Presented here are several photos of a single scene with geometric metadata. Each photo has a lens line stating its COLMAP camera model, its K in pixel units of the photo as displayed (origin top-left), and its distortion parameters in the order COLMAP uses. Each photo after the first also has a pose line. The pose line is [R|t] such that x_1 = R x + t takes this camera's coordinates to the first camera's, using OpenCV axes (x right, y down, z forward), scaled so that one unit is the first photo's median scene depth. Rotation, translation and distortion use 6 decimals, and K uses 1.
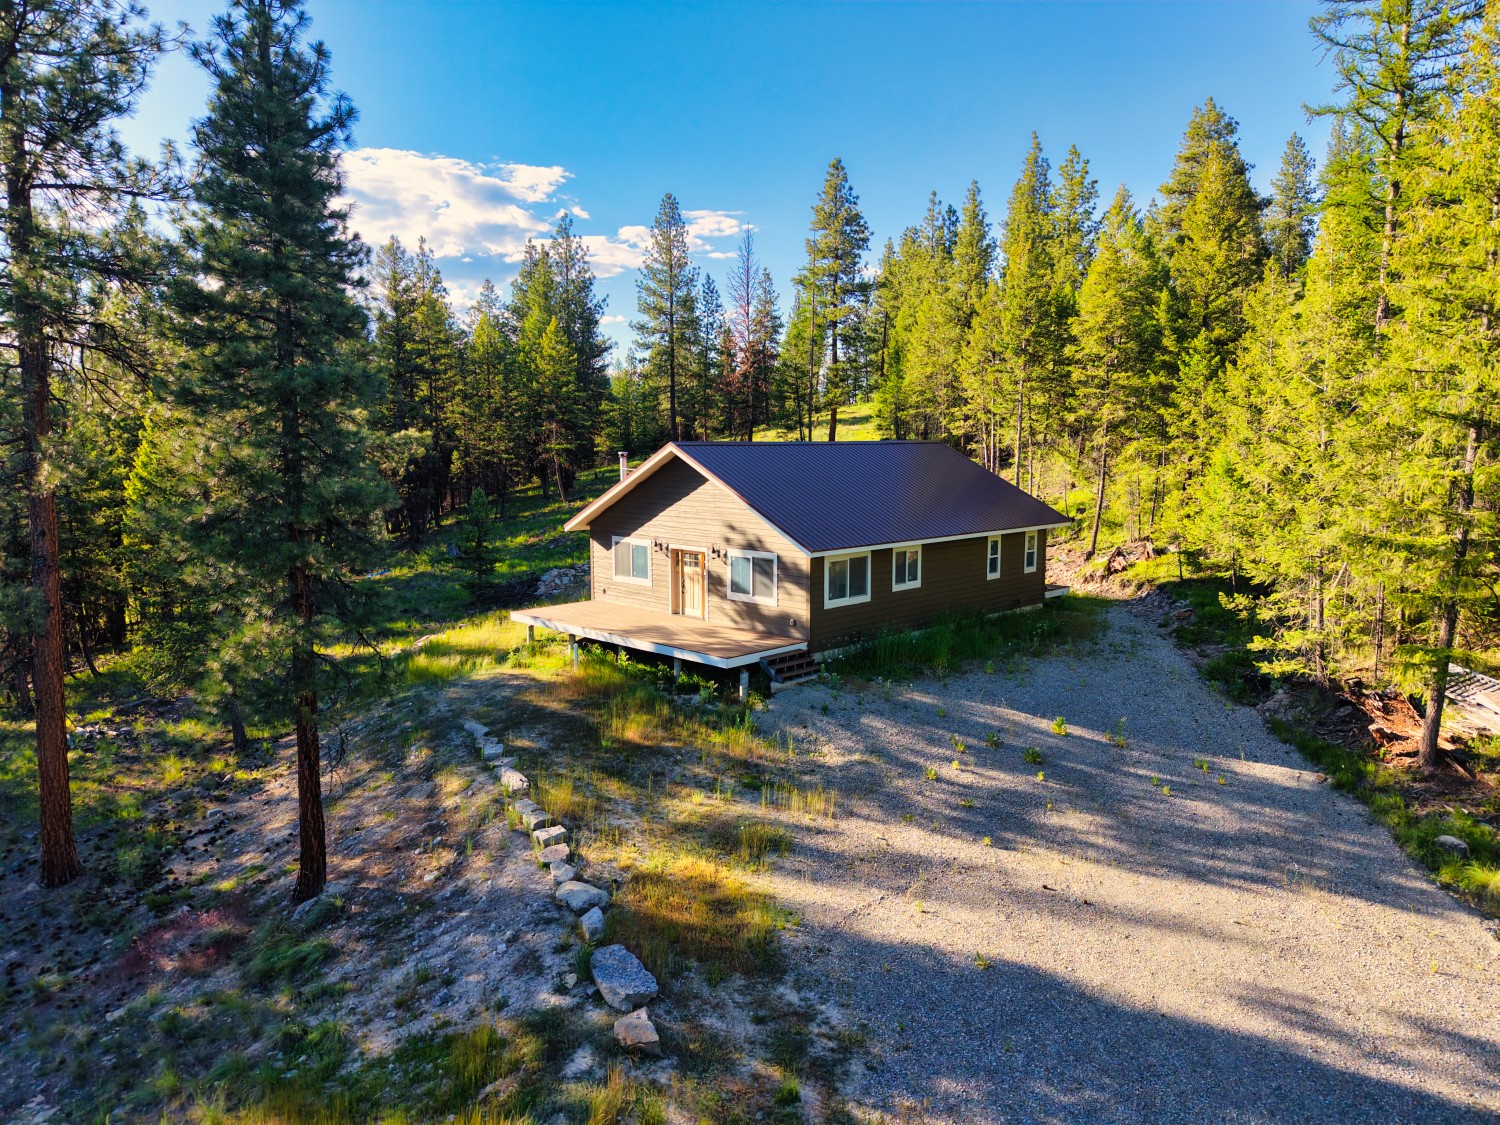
lens RADIAL K [[1009.0, 0, 771.6], [0, 1009.0, 574.7], [0, 0, 1]] dist [0.021589, -0.018819]
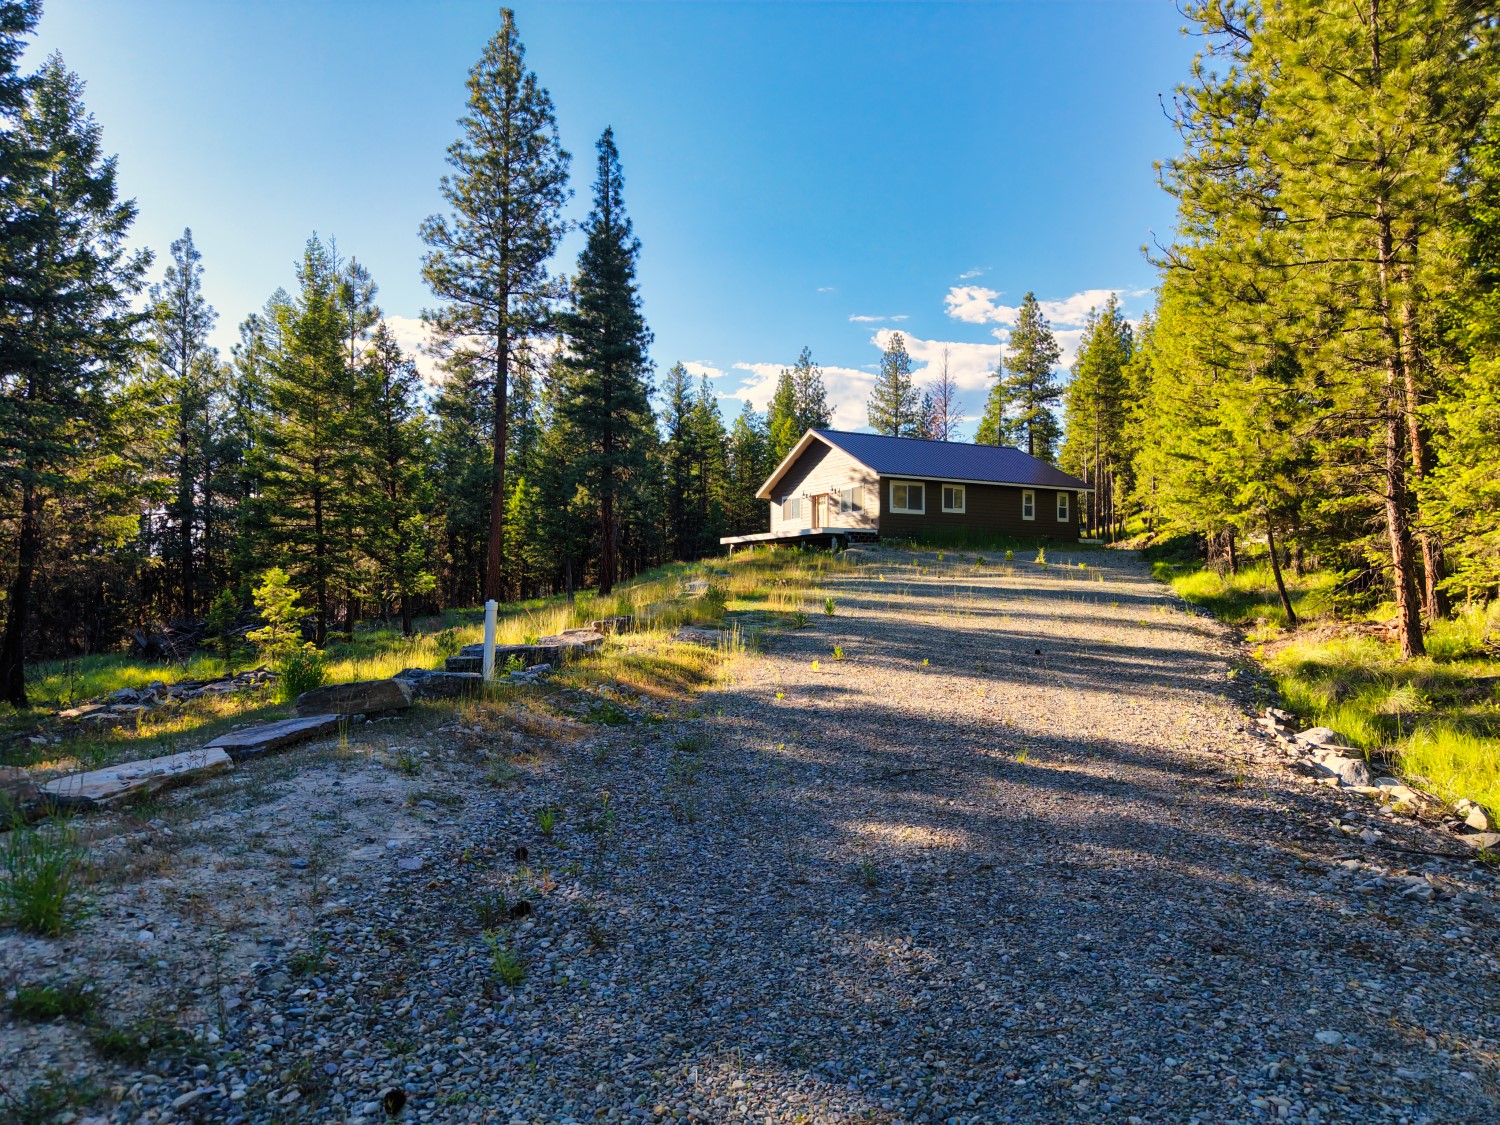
lens RADIAL K [[1009.0, 0, 756.2], [0, 1009.0, 575.1], [0, 0, 1]] dist [0.021589, -0.018819]
pose [[0.958320, -0.003528, -0.285674, 0.285041], [-0.040963, 0.987896, -0.149615, 0.356379], [0.282744, 0.155081, 0.946576, -0.569492]]
